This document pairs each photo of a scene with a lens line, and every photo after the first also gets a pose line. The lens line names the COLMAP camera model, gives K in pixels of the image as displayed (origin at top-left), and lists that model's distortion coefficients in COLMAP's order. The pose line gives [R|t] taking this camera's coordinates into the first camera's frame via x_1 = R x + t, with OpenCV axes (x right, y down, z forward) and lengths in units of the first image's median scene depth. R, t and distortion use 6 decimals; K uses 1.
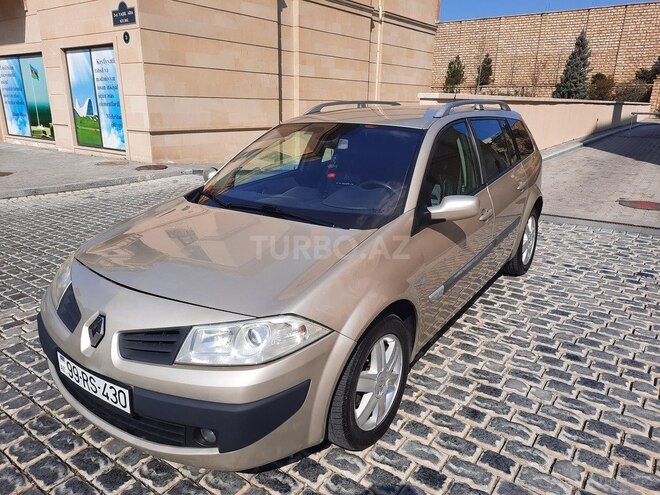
lens RADIAL K [[481.5, 0, 328.1], [0, 481.5, 252.1], [0, 0, 1]] dist [0.040922, -0.035529]
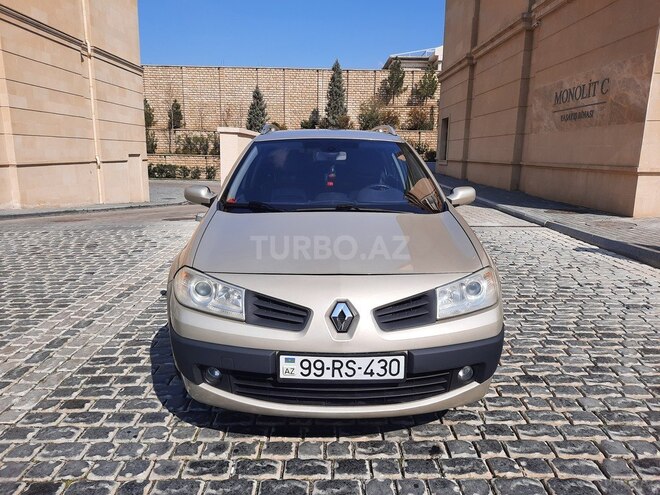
lens RADIAL K [[481.5, 0, 331.6], [0, 481.5, 249.3], [0, 0, 1]] dist [0.040922, -0.035529]
pose [[0.800179, -0.117529, 0.588134, -0.765257], [0.170703, 0.984684, -0.035476, 0.038235], [-0.574956, 0.128784, 0.807985, 0.117063]]
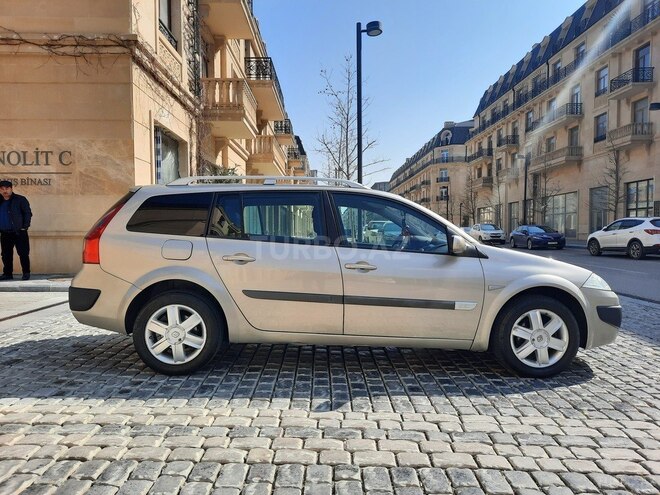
lens RADIAL K [[481.5, 0, 332.1], [0, 481.5, 244.7], [0, 0, 1]] dist [0.040922, -0.035529]
pose [[-0.610600, -0.028244, 0.791436, -1.128032], [0.226493, 0.951392, 0.208694, -0.545129], [-0.758860, 0.306684, -0.574523, 2.275241]]
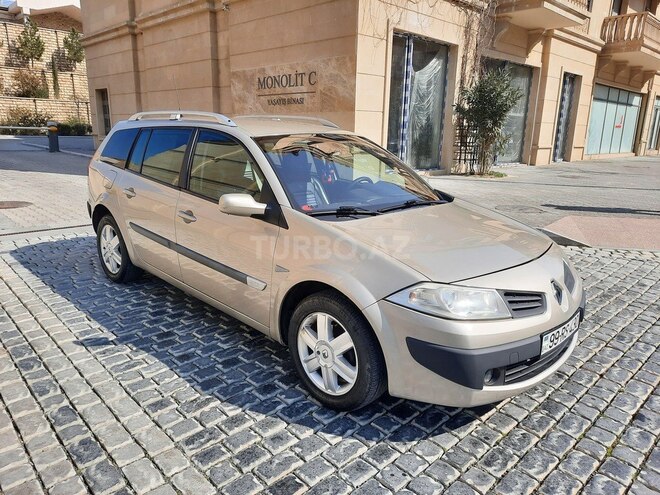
lens RADIAL K [[481.5, 0, 330.7], [0, 481.5, 247.2], [0, 0, 1]] dist [0.040922, -0.035529]
pose [[0.158411, -0.237241, 0.958448, -1.258583], [0.269735, 0.944179, 0.189127, -0.253584], [-0.949815, 0.228567, 0.213561, 0.897083]]
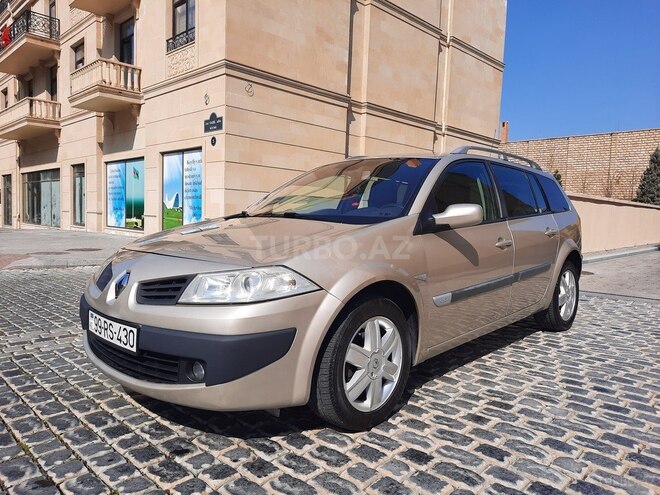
lens RADIAL K [[481.5, 0, 327.8], [0, 481.5, 250.2], [0, 0, 1]] dist [0.040922, -0.035529]
pose [[0.988780, 0.030163, -0.146301, 0.122392], [-0.063267, 0.971781, -0.227240, 0.221380], [0.135318, 0.233947, 0.962787, -0.043630]]
